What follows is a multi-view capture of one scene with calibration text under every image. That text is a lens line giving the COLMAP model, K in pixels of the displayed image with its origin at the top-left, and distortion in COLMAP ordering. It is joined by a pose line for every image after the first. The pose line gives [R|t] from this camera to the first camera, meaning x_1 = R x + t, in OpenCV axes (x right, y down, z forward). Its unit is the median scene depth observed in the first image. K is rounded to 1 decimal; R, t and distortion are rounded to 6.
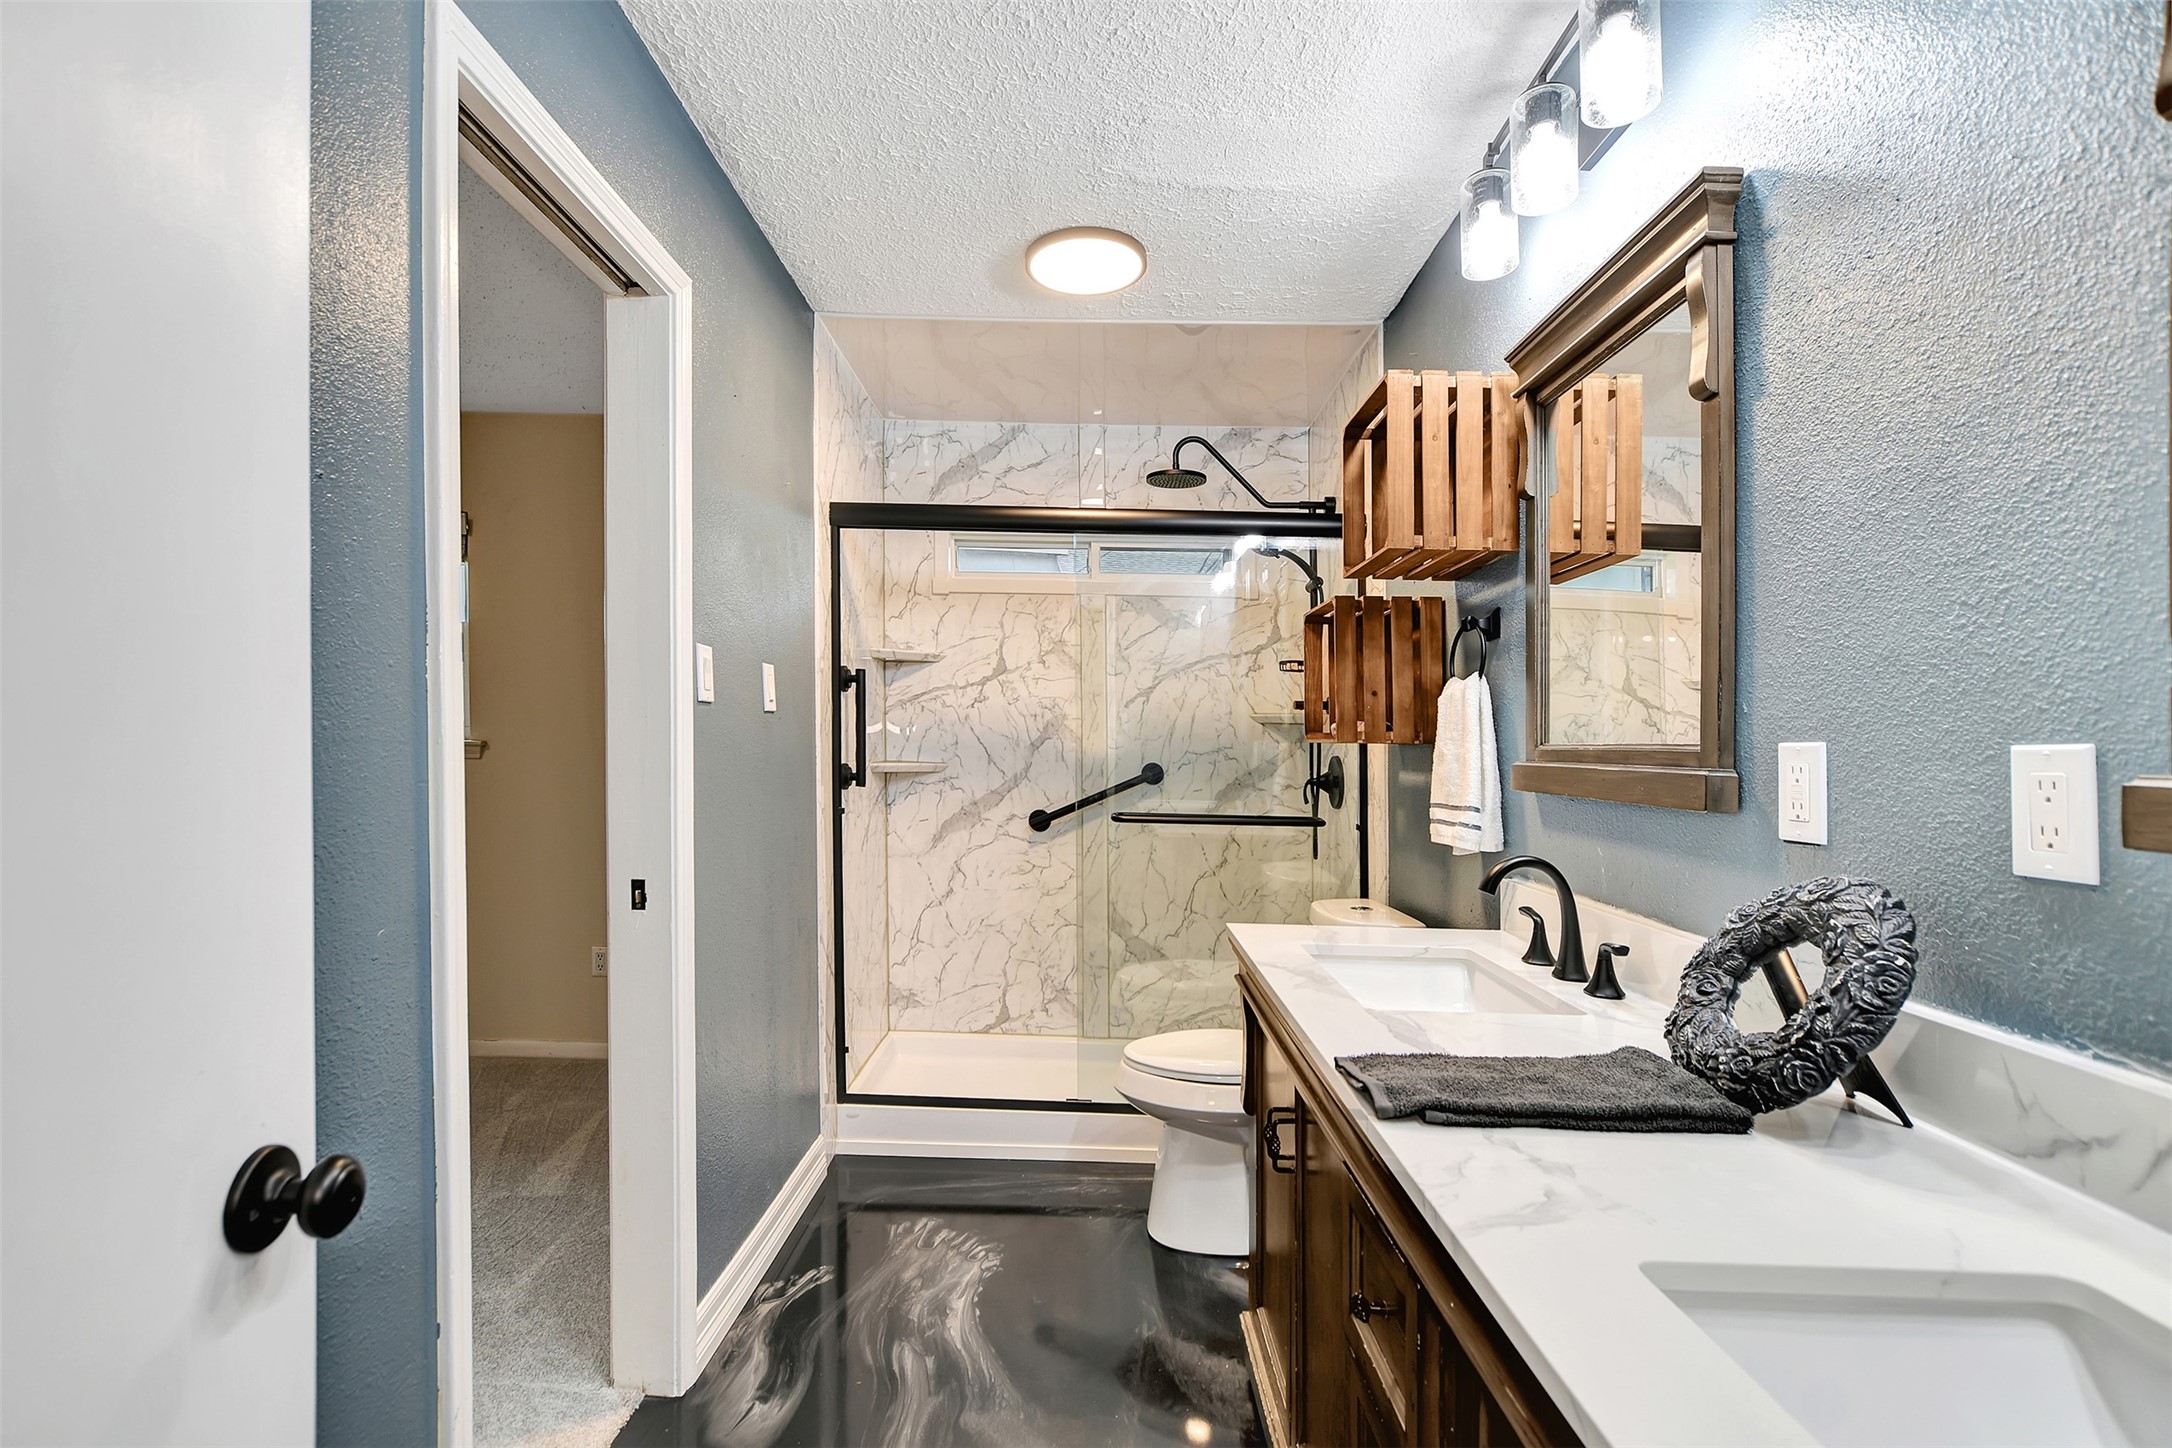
lens RADIAL K [[971.9, 0, 1091.4], [0, 971.9, 725.4], [0, 0, 1]] dist [0.000193, 0.014761]
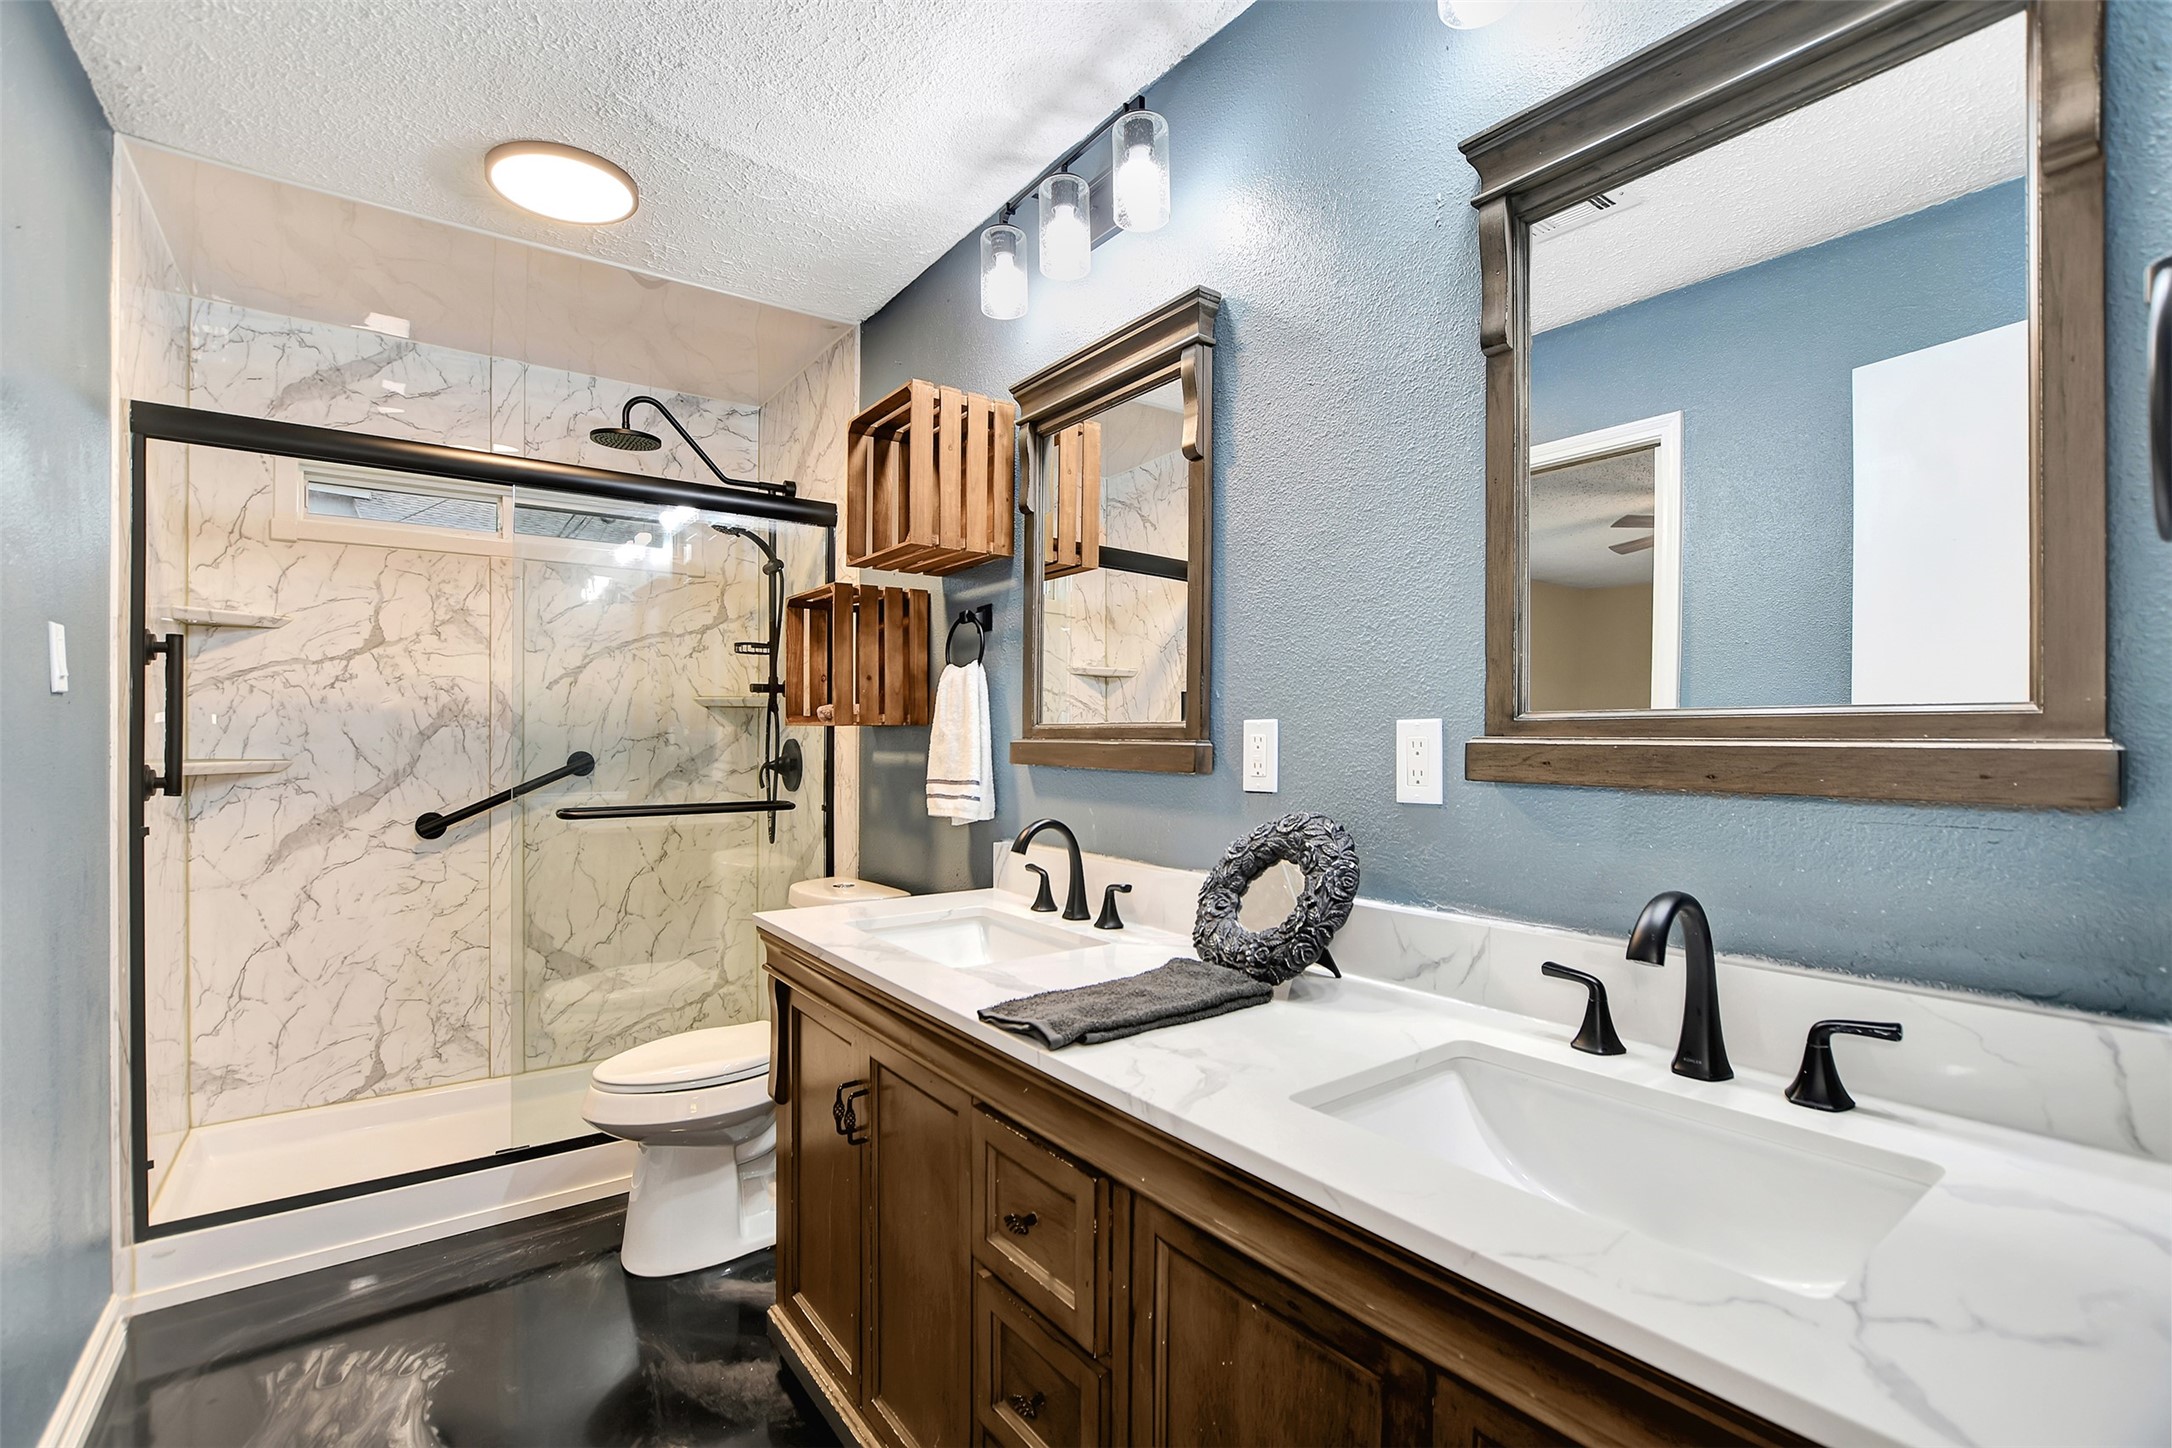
lens RADIAL K [[972.9, 0, 1075.0], [0, 972.9, 699.9], [0, 0, 1]] dist [-0.000119, 0.000894]
pose [[0.809457, -0.000376, 0.587179, -0.131829], [0.004974, 0.999968, -0.006216, -0.001292], [-0.587158, 0.007953, 0.809433, 0.016926]]
